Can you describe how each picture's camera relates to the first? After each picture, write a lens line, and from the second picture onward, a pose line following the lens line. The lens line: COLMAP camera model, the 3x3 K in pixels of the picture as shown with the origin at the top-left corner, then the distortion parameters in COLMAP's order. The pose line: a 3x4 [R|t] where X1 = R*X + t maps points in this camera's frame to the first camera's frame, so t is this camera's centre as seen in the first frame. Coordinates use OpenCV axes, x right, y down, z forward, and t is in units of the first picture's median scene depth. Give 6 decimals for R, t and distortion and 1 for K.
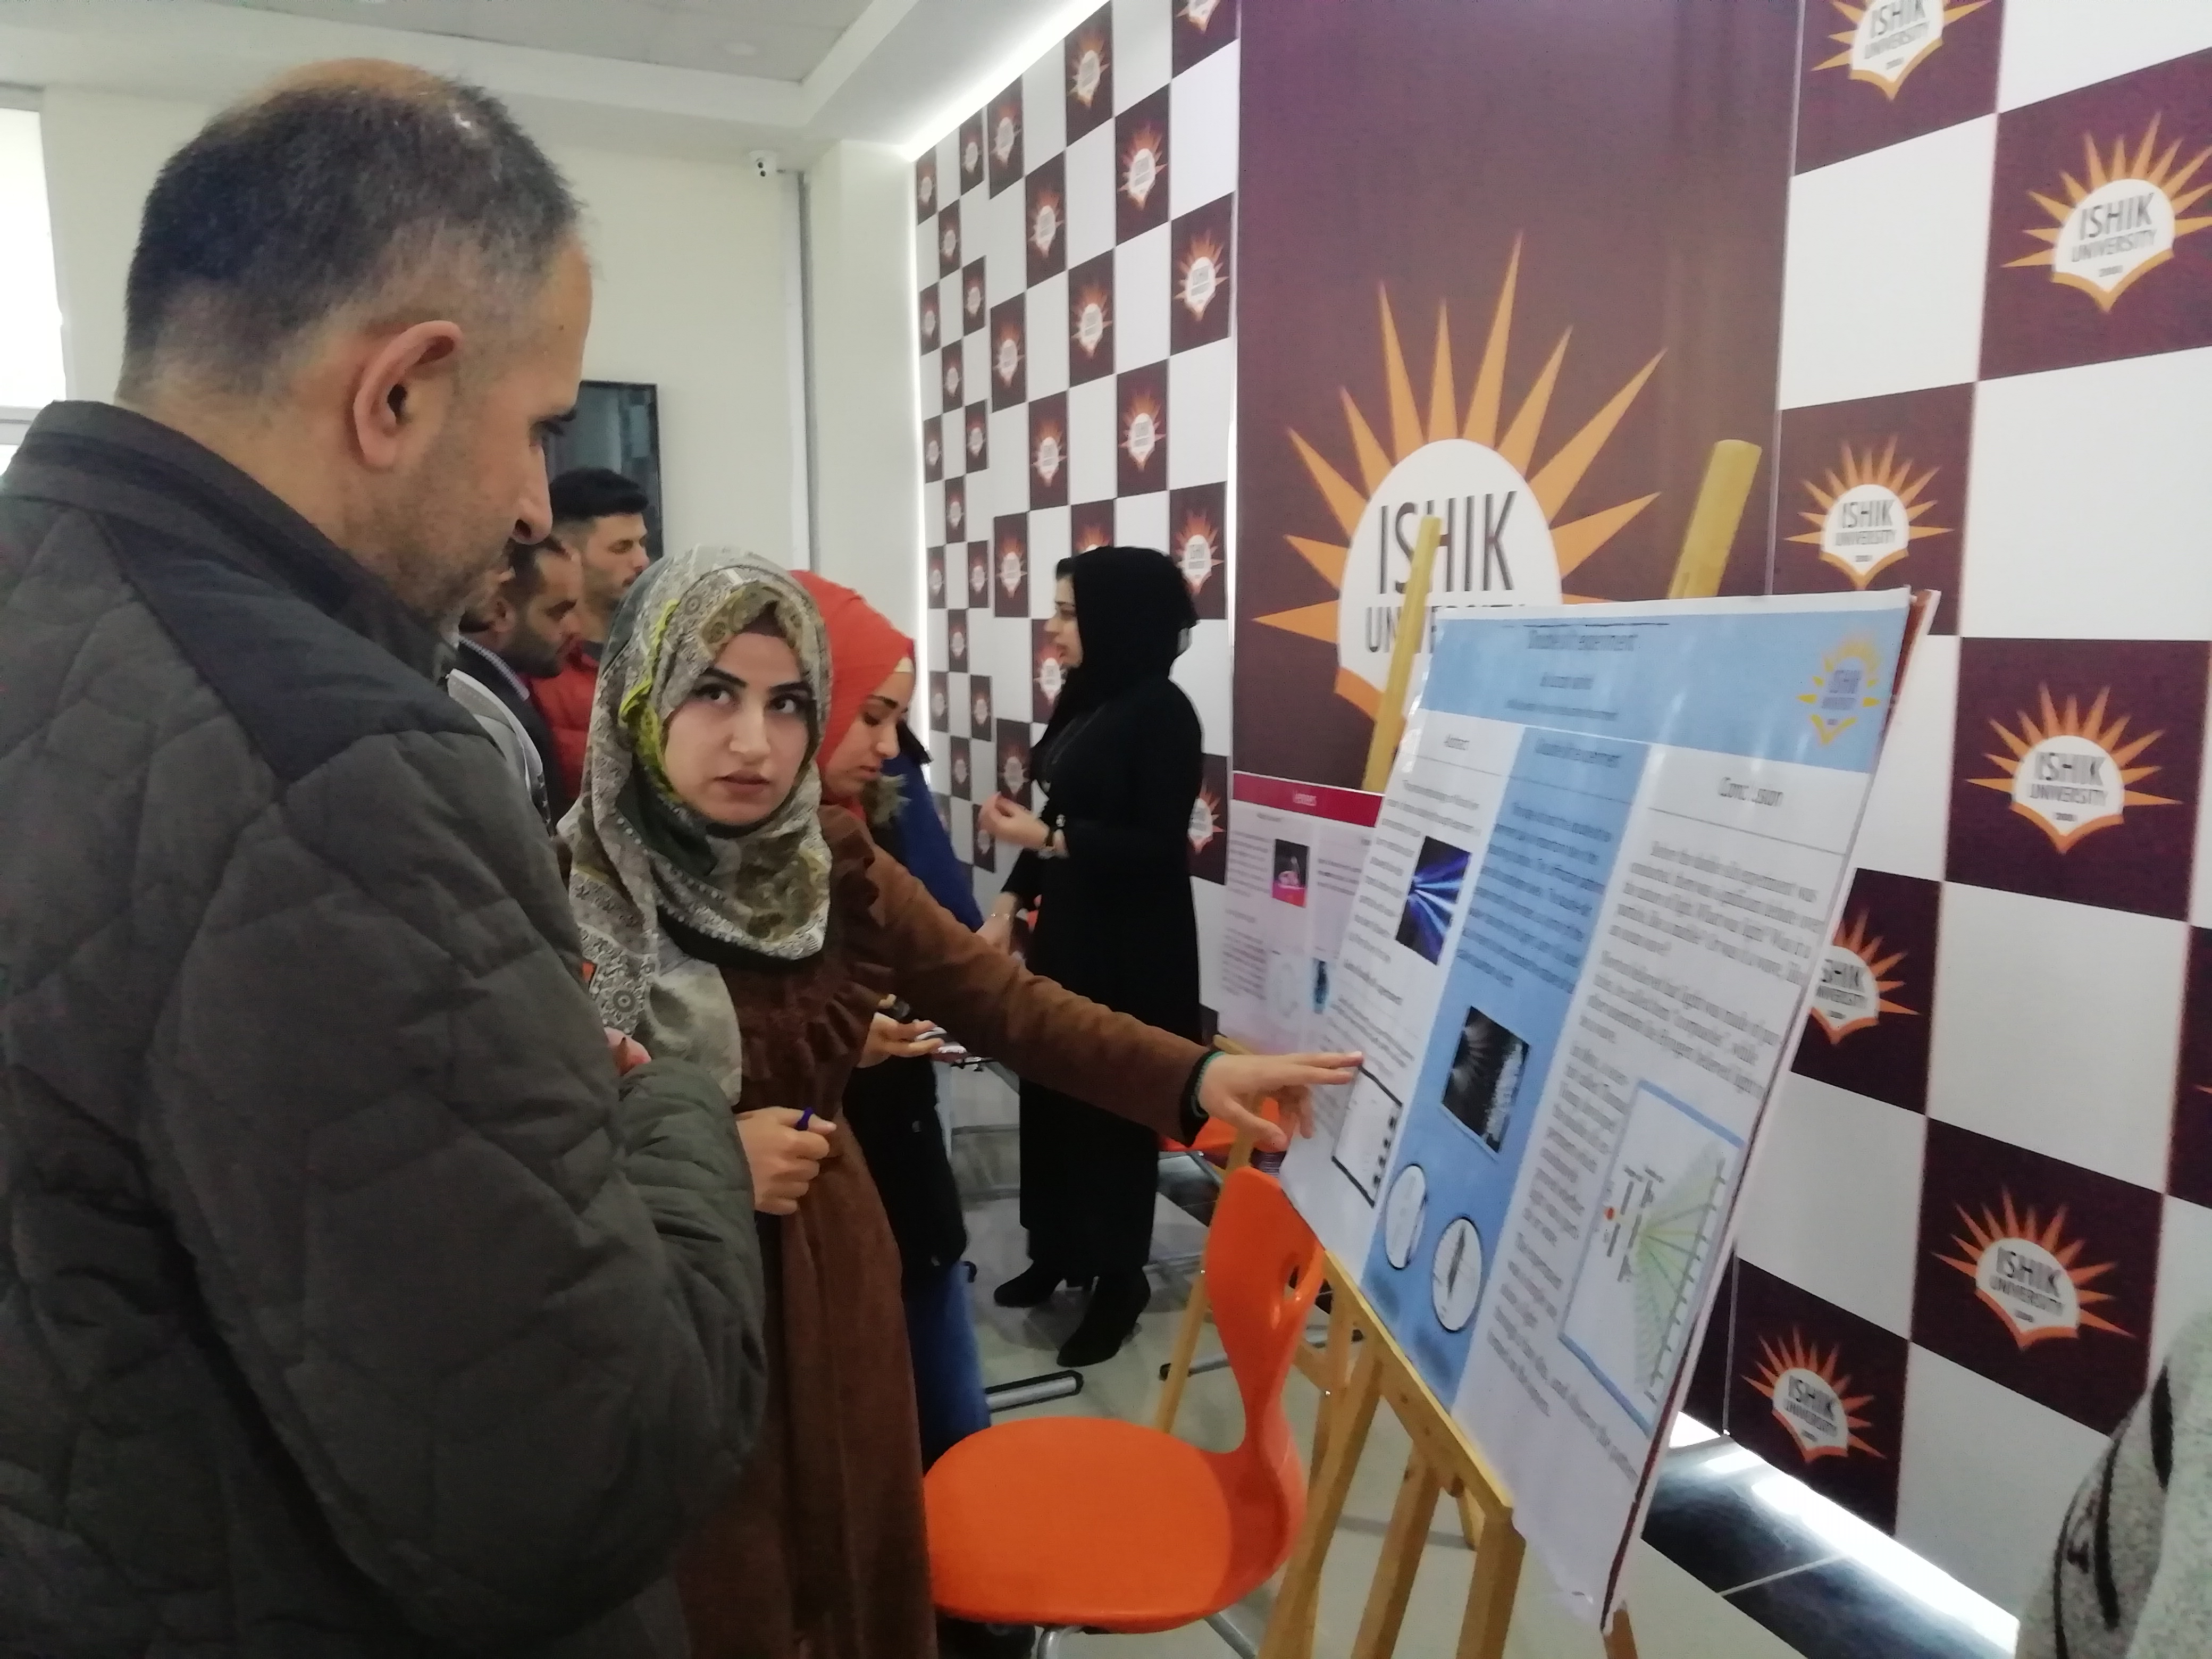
lens RADIAL K [[1682.3, 0, 1106.0], [0, 1682.3, 829.5], [0, 0, 1]] dist [-0.012999, -0.003828]
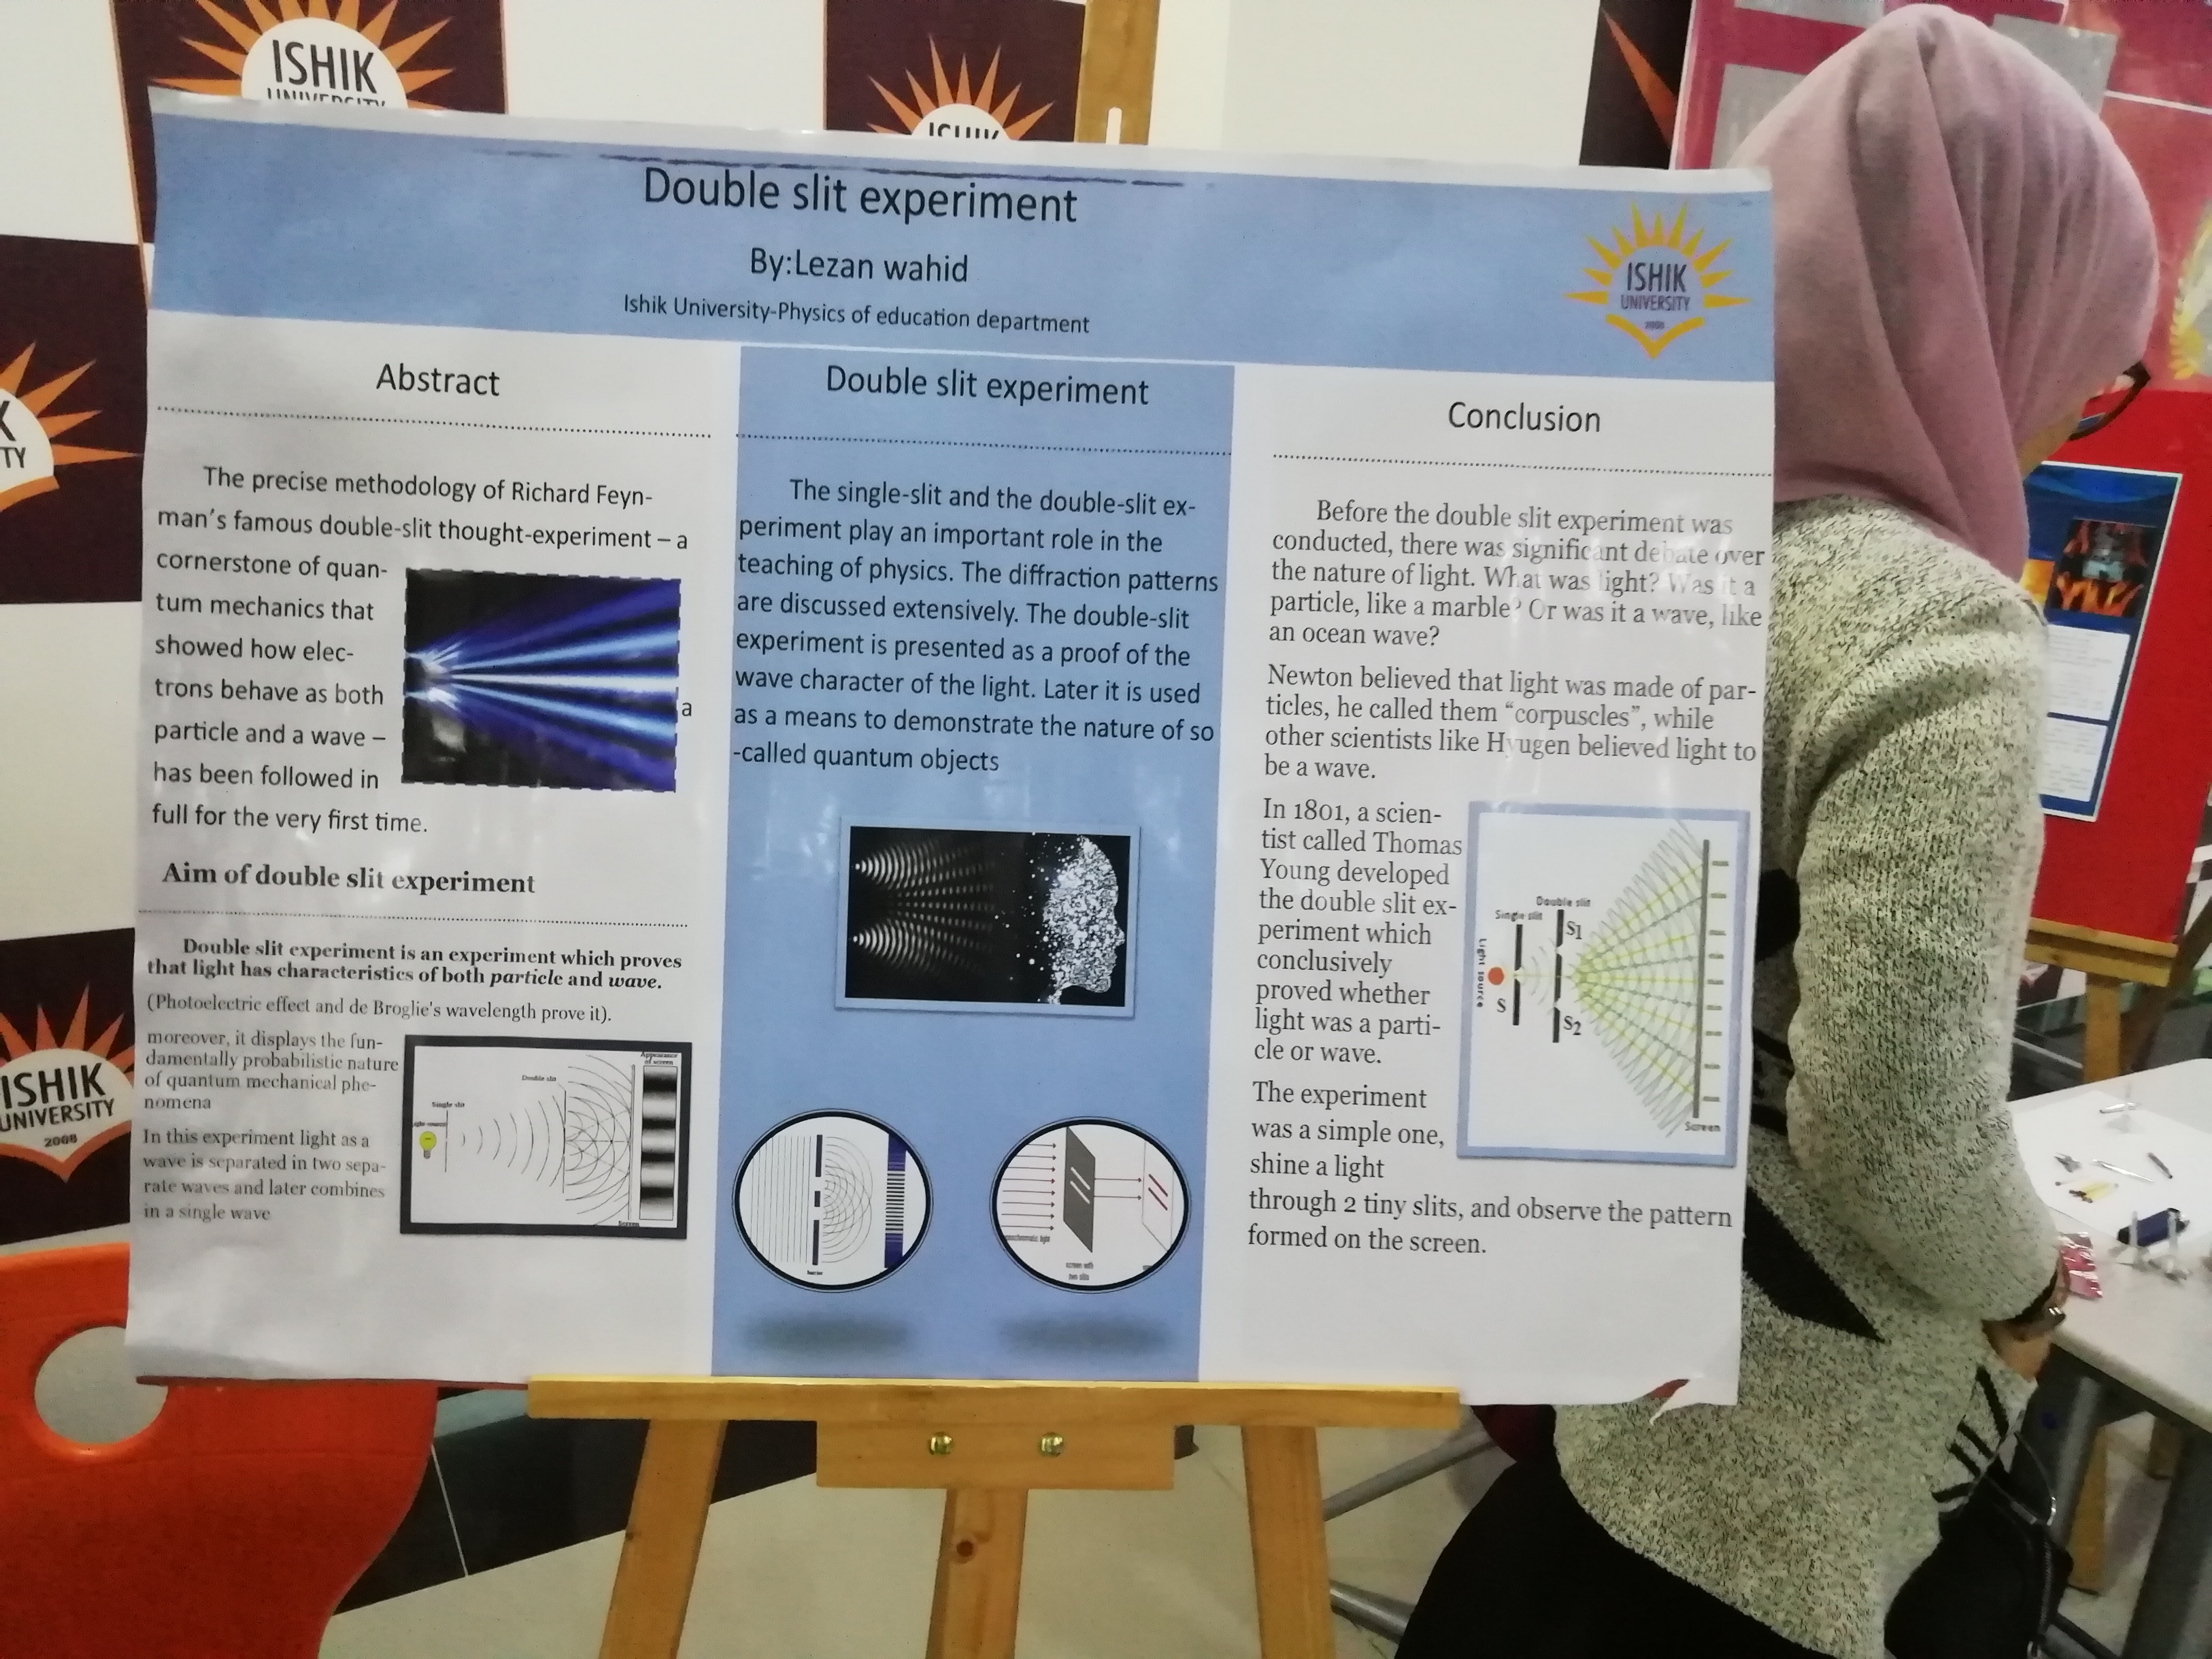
lens RADIAL K [[1661.0, 0, 1106.0], [0, 1661.0, 829.5], [0, 0, 1]] dist [0.006848, -0.003888]
pose [[0.093093, -0.275627, 0.956746, -0.335683], [0.076933, 0.960037, 0.269090, -0.046218], [-0.992681, 0.048555, 0.110578, 0.826858]]
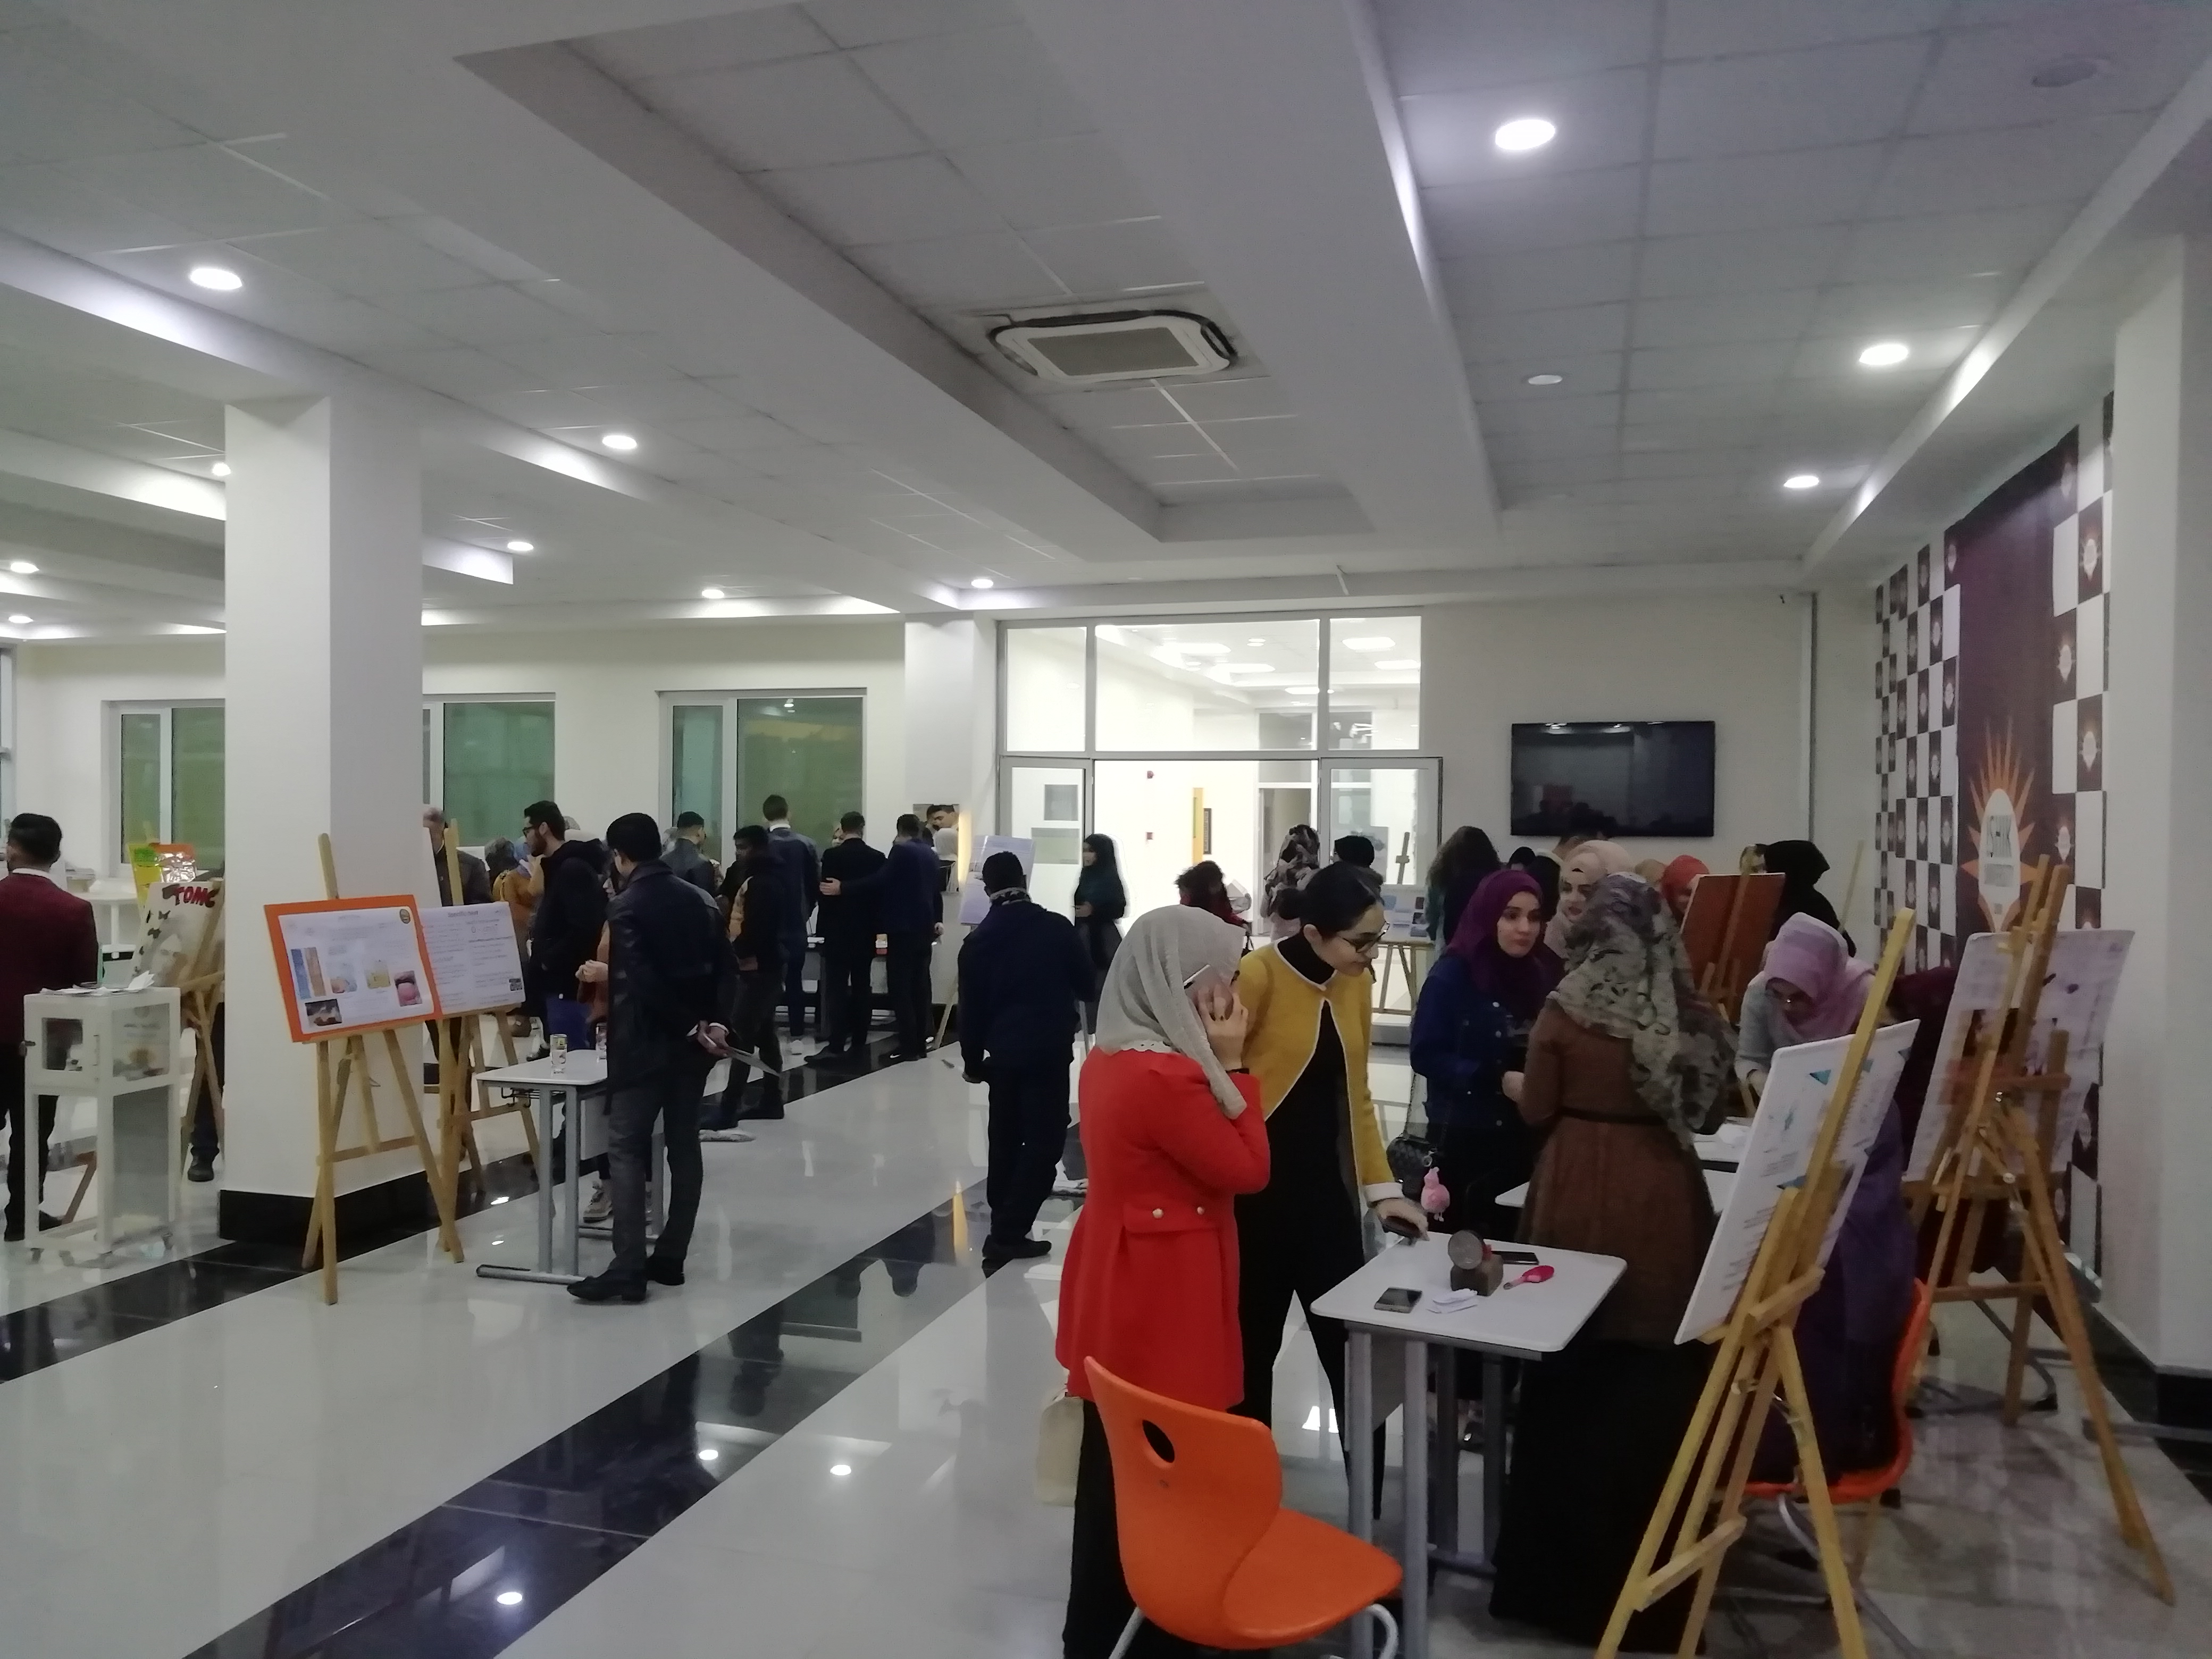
lens RADIAL K [[1661.0, 0, 1106.0], [0, 1661.0, 829.5], [0, 0, 1]] dist [0.006848, -0.003888]
pose [[0.776357, 0.000741, -0.630294, 0.657870], [-0.079306, 0.992167, -0.096518, 0.129528], [0.625285, 0.124919, 0.770334, -1.425362]]
